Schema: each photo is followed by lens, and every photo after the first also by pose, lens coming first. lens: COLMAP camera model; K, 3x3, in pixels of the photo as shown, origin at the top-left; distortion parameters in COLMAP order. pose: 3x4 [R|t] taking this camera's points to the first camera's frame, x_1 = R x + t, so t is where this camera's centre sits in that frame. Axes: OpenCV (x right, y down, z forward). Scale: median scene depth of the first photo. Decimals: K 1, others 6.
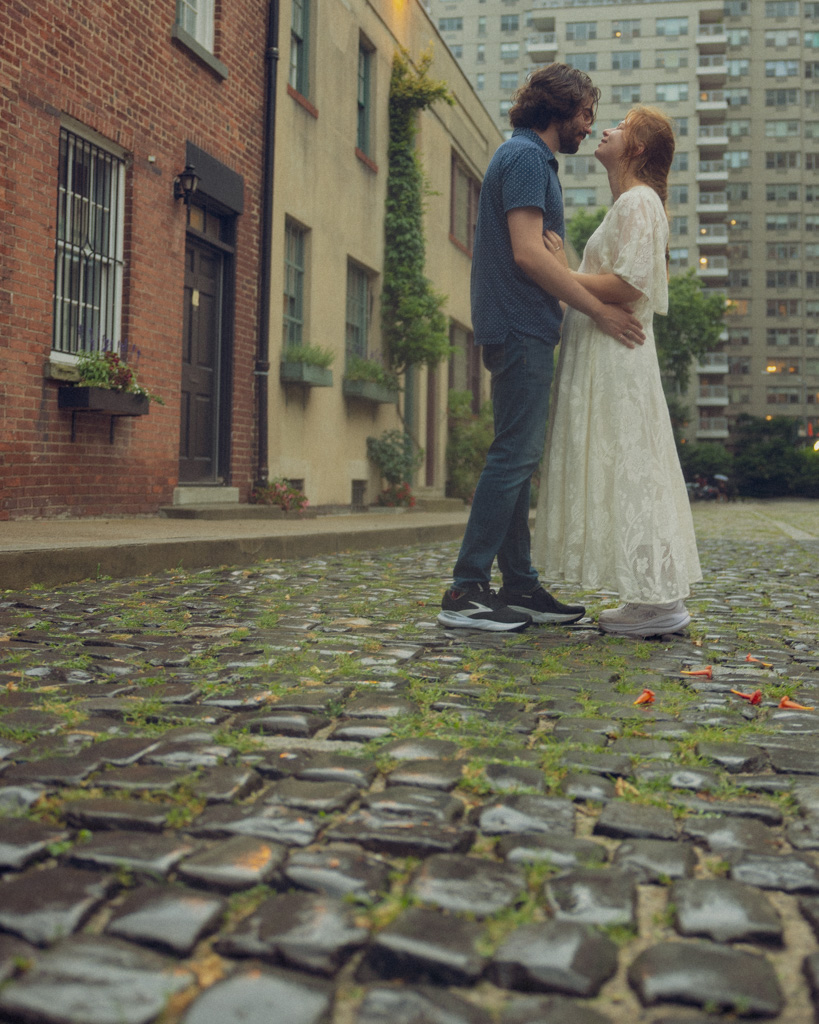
lens RADIAL K [[1268.6, 0, 481.0], [0, 1268.6, 490.4], [0, 0, 1]] dist [-0.090017, 0.093323]
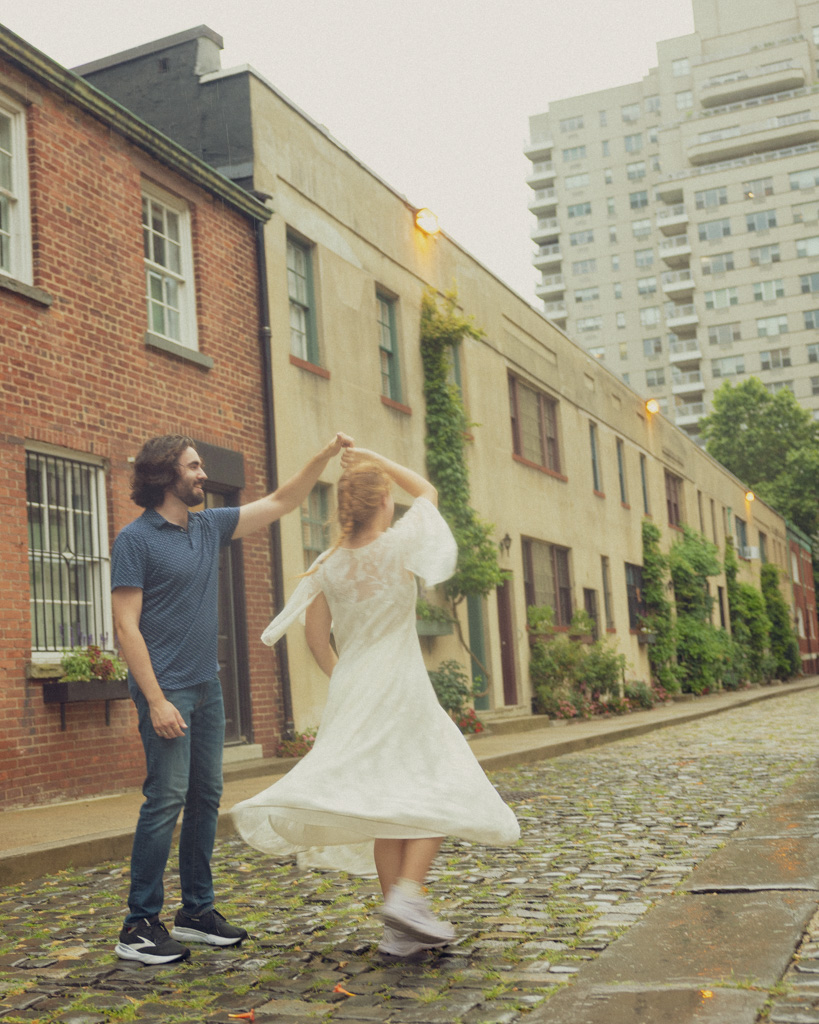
lens RADIAL K [[1282.7, 0, 409.4], [0, 1282.7, 614.7], [0, 0, 1]] dist [-0.025298, -0.039405]
pose [[0.976462, -0.092783, -0.194711, 0.107578], [0.082424, 0.994749, -0.060667, -0.025088], [0.199317, 0.043190, 0.978983, -0.023459]]
